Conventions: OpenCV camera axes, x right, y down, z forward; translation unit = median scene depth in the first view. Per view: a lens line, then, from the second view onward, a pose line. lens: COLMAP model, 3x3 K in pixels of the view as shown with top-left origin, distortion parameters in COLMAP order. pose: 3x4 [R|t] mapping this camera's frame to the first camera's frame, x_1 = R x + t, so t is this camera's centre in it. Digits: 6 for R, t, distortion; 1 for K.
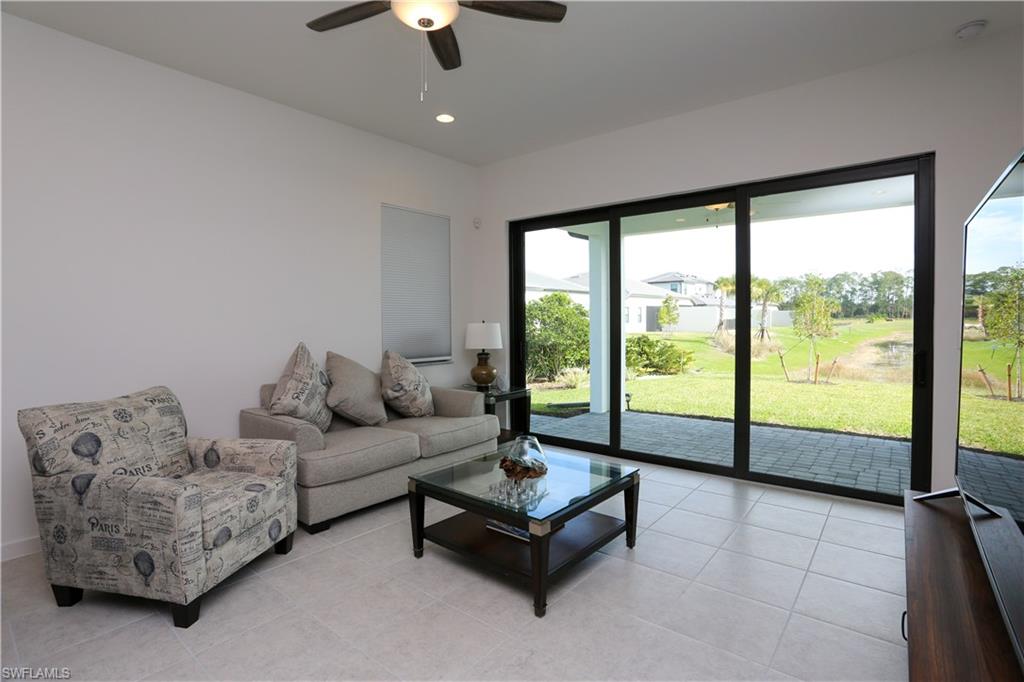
lens RADIAL K [[493.3, 0, 507.3], [0, 493.3, 324.0], [0, 0, 1]] dist [-0.060893, 0.020599]
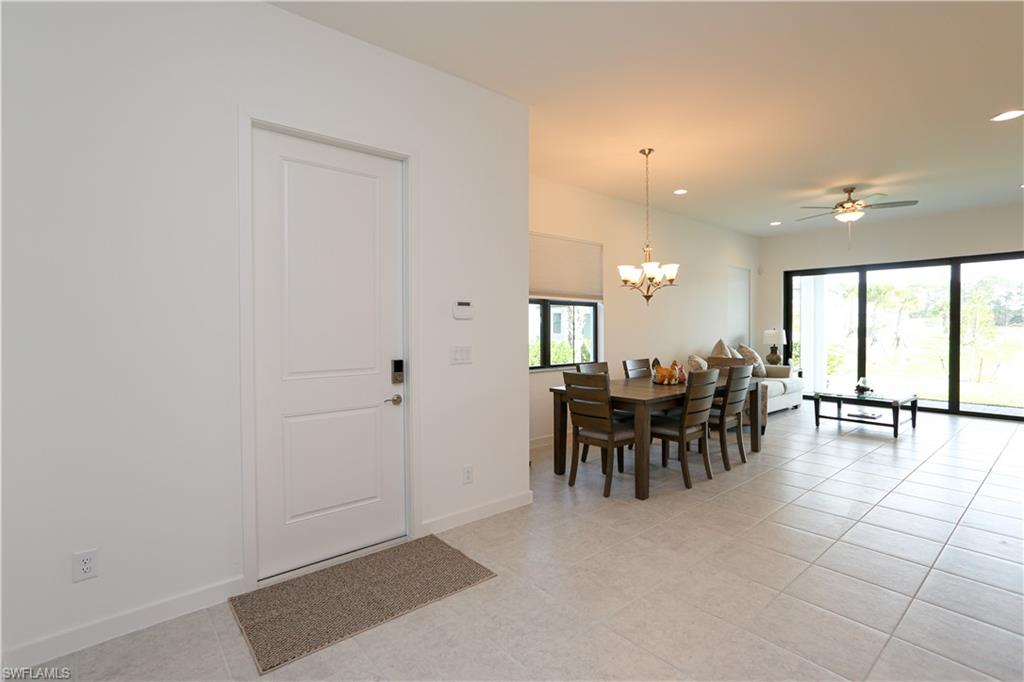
lens RADIAL K [[482.5, 0, 508.5], [0, 482.5, 330.1], [0, 0, 1]] dist [-0.056450, 0.033250]
pose [[0.982109, 0.006468, -0.188204, -0.931616], [-0.006507, 0.999979, 0.000412, 0.006261], [0.188202, 0.000820, 0.982130, -1.191547]]
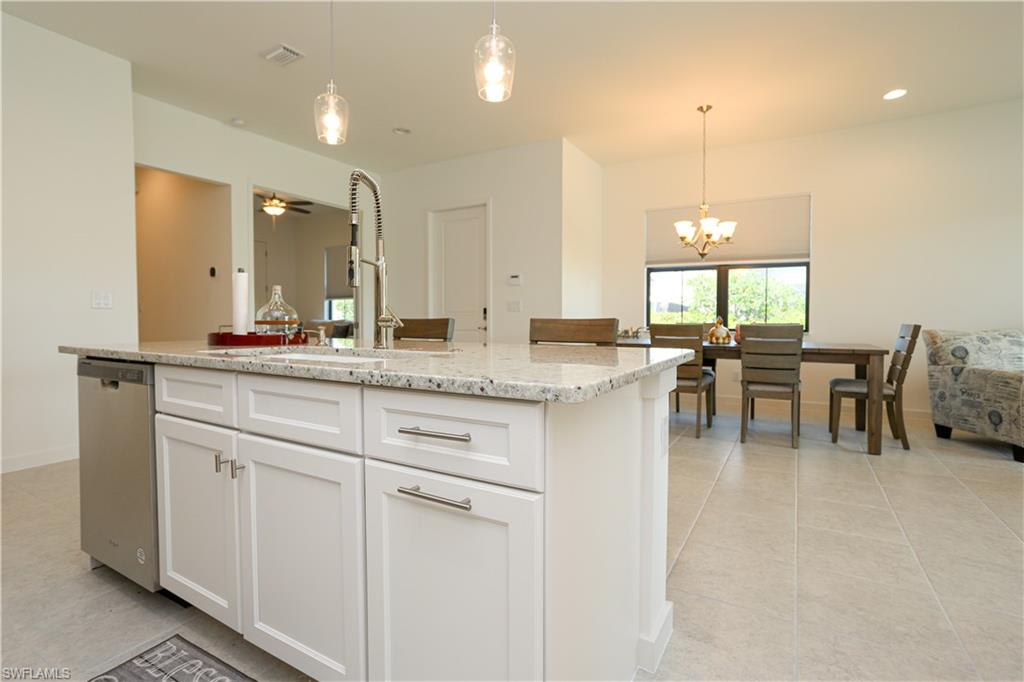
lens RADIAL K [[489.9, 0, 520.9], [0, 489.9, 337.4], [0, 0, 1]] dist [-0.047979, 0.034852]
pose [[0.170706, 0.051560, -0.983972, 0.379239], [-0.009316, 0.998670, 0.050714, 0.073482], [0.985278, 0.000510, 0.170959, -0.576627]]
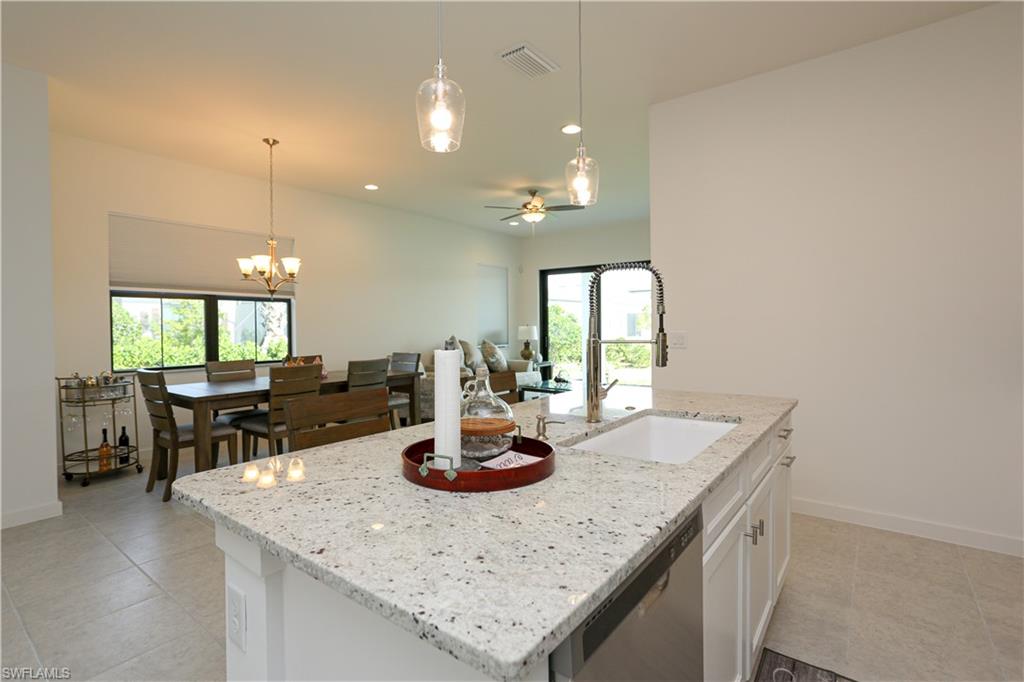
lens RADIAL K [[482.5, 0, 508.5], [0, 482.5, 330.1], [0, 0, 1]] dist [-0.056450, 0.033250]
pose [[0.999531, -0.002282, 0.030532, -0.243494], [0.002284, 0.999997, -0.000026, 0.018386], [-0.030532, 0.000096, 0.999534, -1.121084]]
